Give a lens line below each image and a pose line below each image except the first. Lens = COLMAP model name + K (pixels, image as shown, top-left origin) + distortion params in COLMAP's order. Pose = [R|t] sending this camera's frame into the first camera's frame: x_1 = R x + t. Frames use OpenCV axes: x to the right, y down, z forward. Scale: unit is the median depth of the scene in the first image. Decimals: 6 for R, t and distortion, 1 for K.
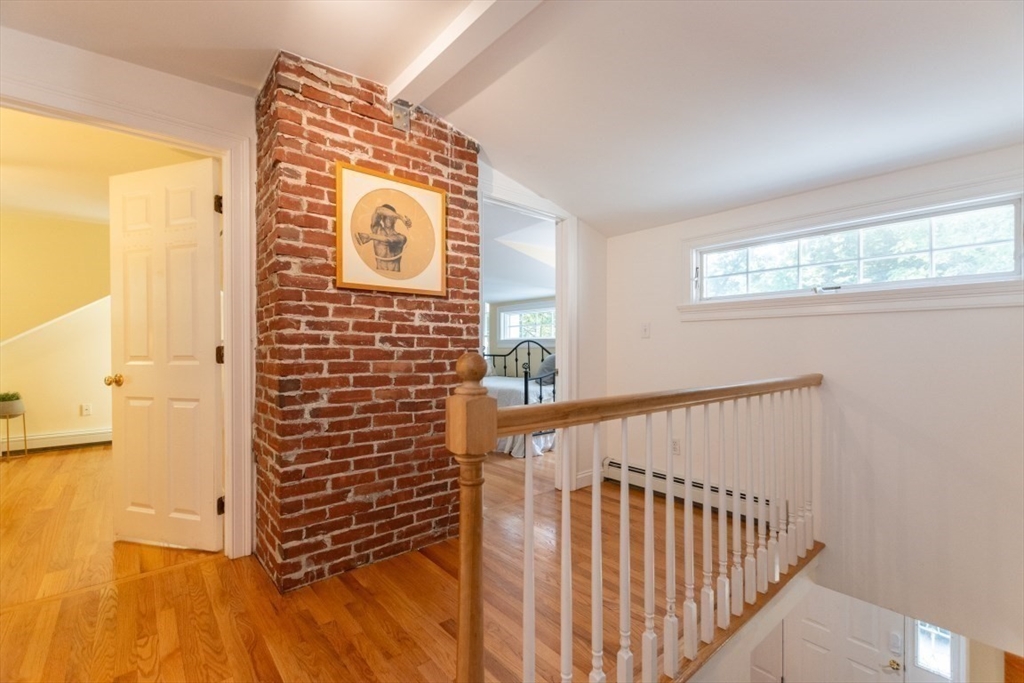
lens RADIAL K [[441.9, 0, 508.5], [0, 441.9, 350.1], [0, 0, 1]] dist [0.006366, -0.003112]
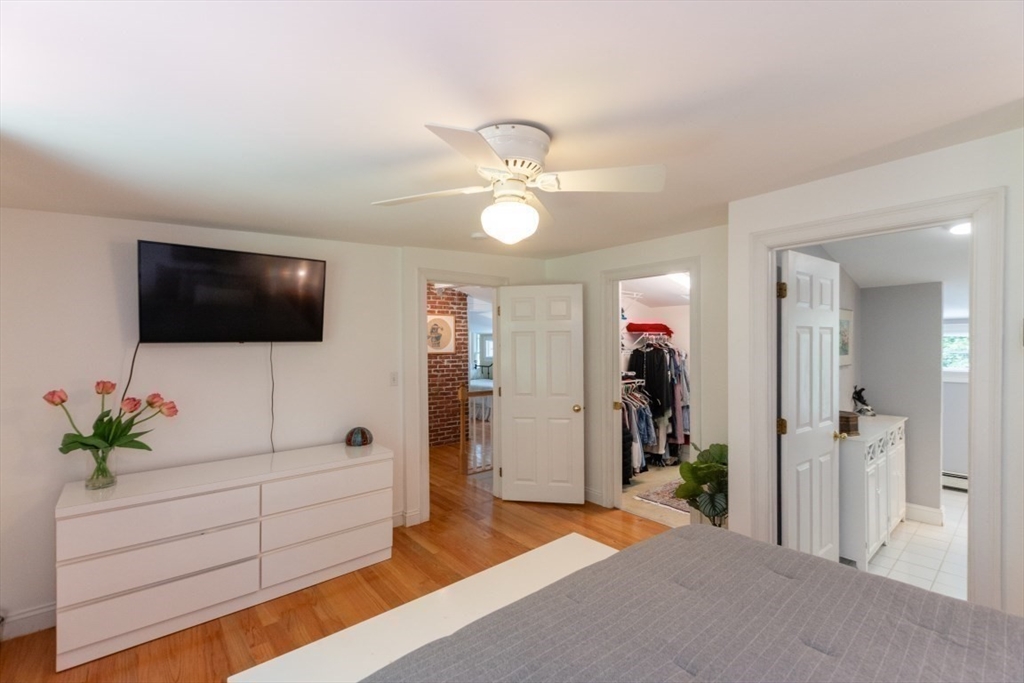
lens RADIAL K [[441.9, 0, 514.2], [0, 441.9, 345.2], [0, 0, 1]] dist [0.006366, -0.003112]
pose [[0.999931, -0.010342, 0.005616, 0.203709], [0.010353, 0.999945, -0.001897, -0.162721], [-0.005596, 0.001955, 0.999982, -1.716537]]
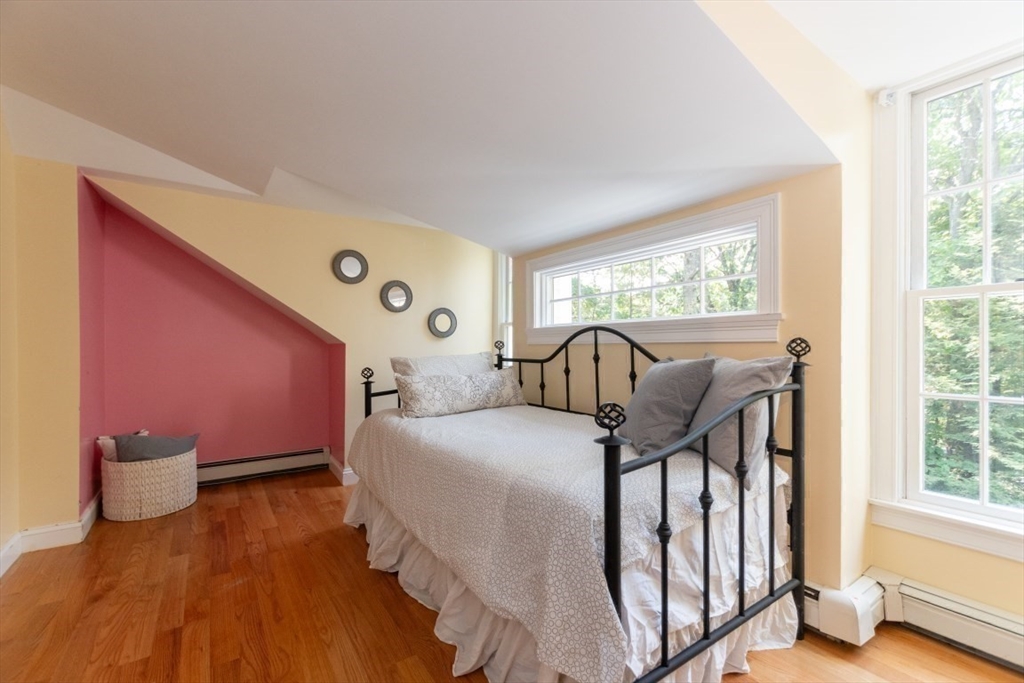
lens RADIAL K [[441.9, 0, 517.8], [0, 441.9, 343.7], [0, 0, 1]] dist [0.006366, -0.003112]
pose [[0.996248, -0.005594, -0.086368, 0.016927], [0.004712, 0.999935, -0.010410, -0.003850], [0.086421, 0.009964, 0.996209, 1.328311]]
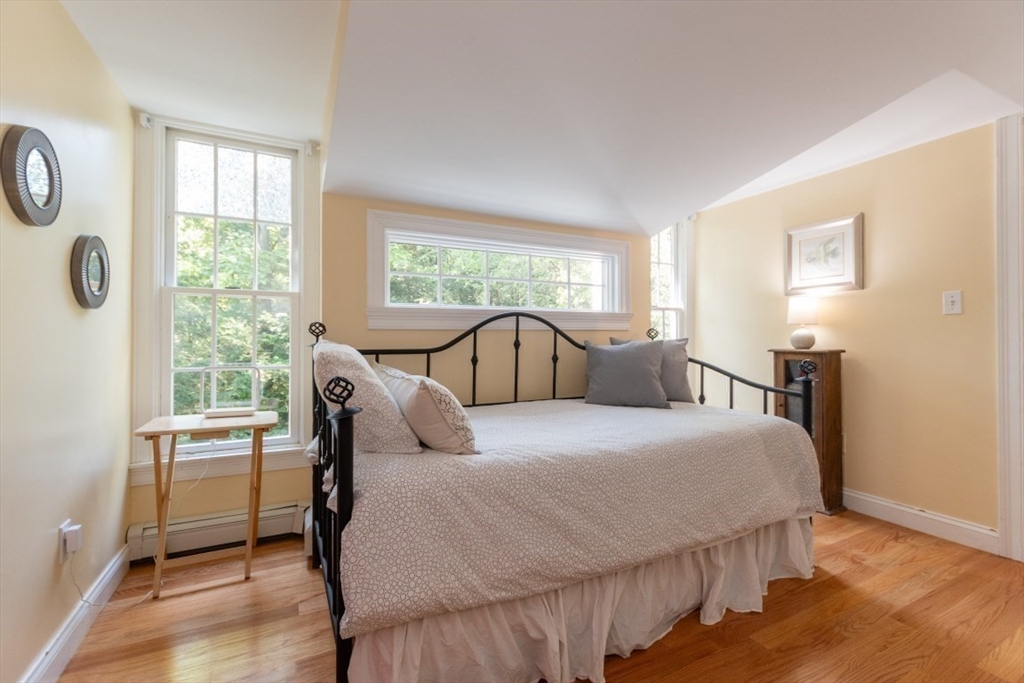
lens RADIAL K [[441.9, 0, 514.5], [0, 441.9, 336.0], [0, 0, 1]] dist [0.006366, -0.003112]
pose [[0.233589, -0.018373, 0.972162, -0.861243], [-0.000193, 0.999821, 0.018942, -0.017790], [-0.972335, -0.004612, 0.233543, 2.111807]]
